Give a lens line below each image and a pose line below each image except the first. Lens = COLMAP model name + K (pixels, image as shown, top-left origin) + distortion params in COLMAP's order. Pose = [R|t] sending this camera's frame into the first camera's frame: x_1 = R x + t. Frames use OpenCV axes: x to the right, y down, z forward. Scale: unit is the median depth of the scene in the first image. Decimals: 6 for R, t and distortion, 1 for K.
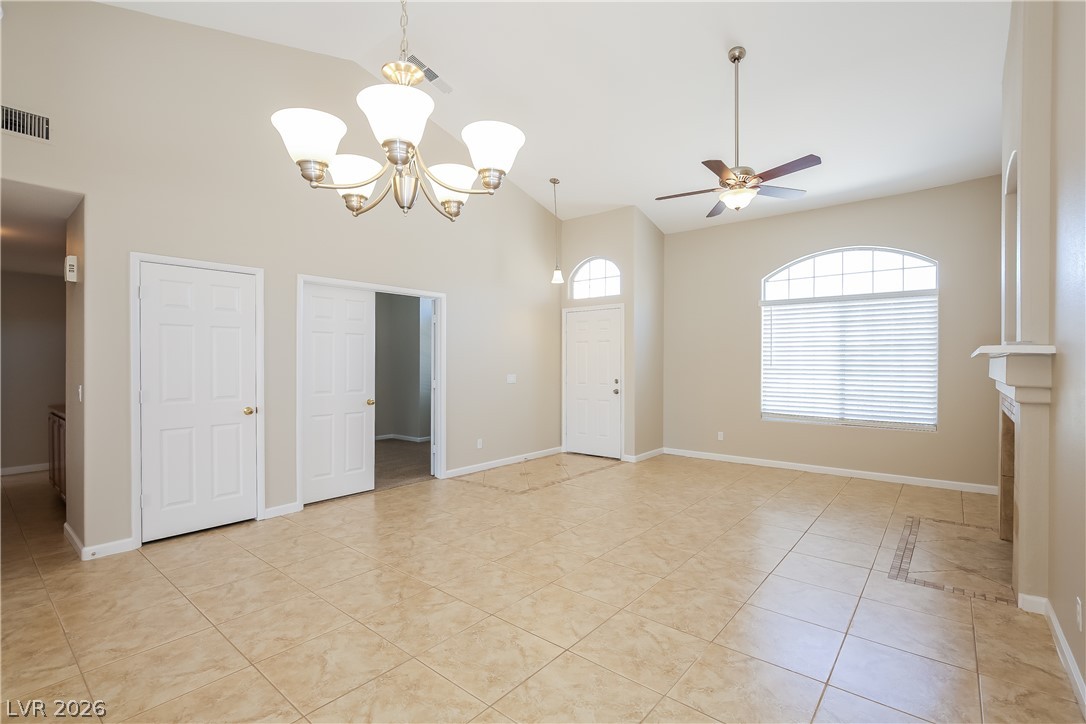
lens RADIAL K [[513.4, 0, 566.7], [0, 513.4, 364.7], [0, 0, 1]] dist [-0.020657, 0.007574]
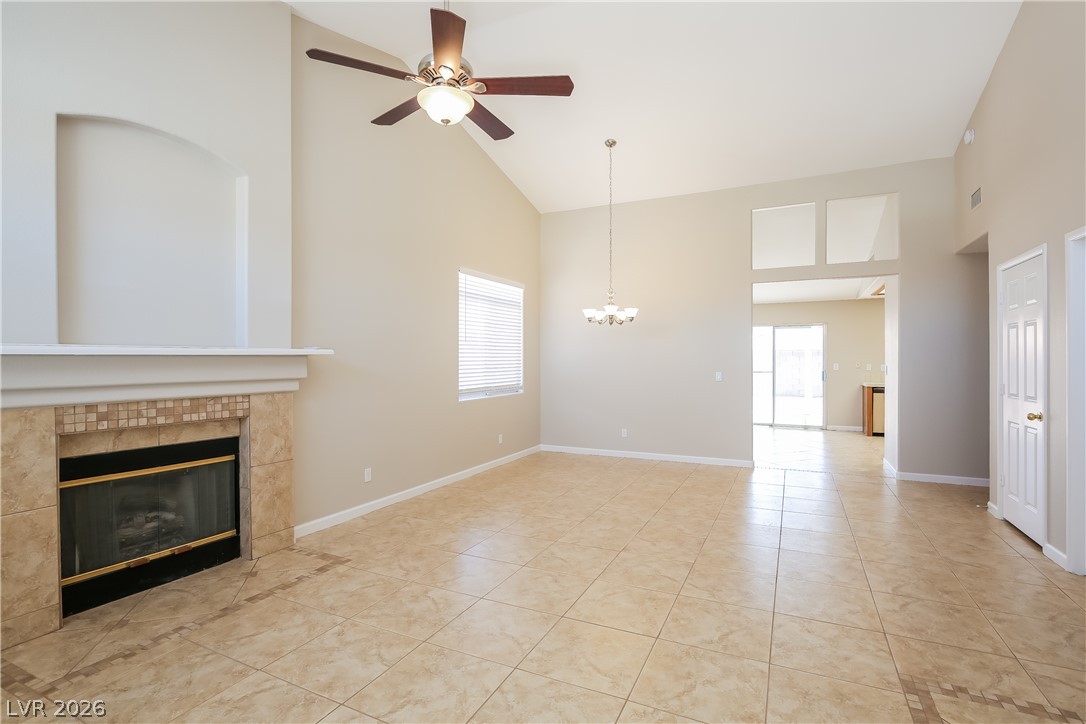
lens RADIAL K [[499.2, 0, 543.0], [0, 499.2, 365.5], [0, 0, 1]] dist [-0.024517, 0.005470]
pose [[-0.983259, 0.005285, -0.182138, 0.362954], [0.002169, 0.999848, 0.017303, -0.010678], [0.182202, 0.016619, -0.983121, 1.803978]]
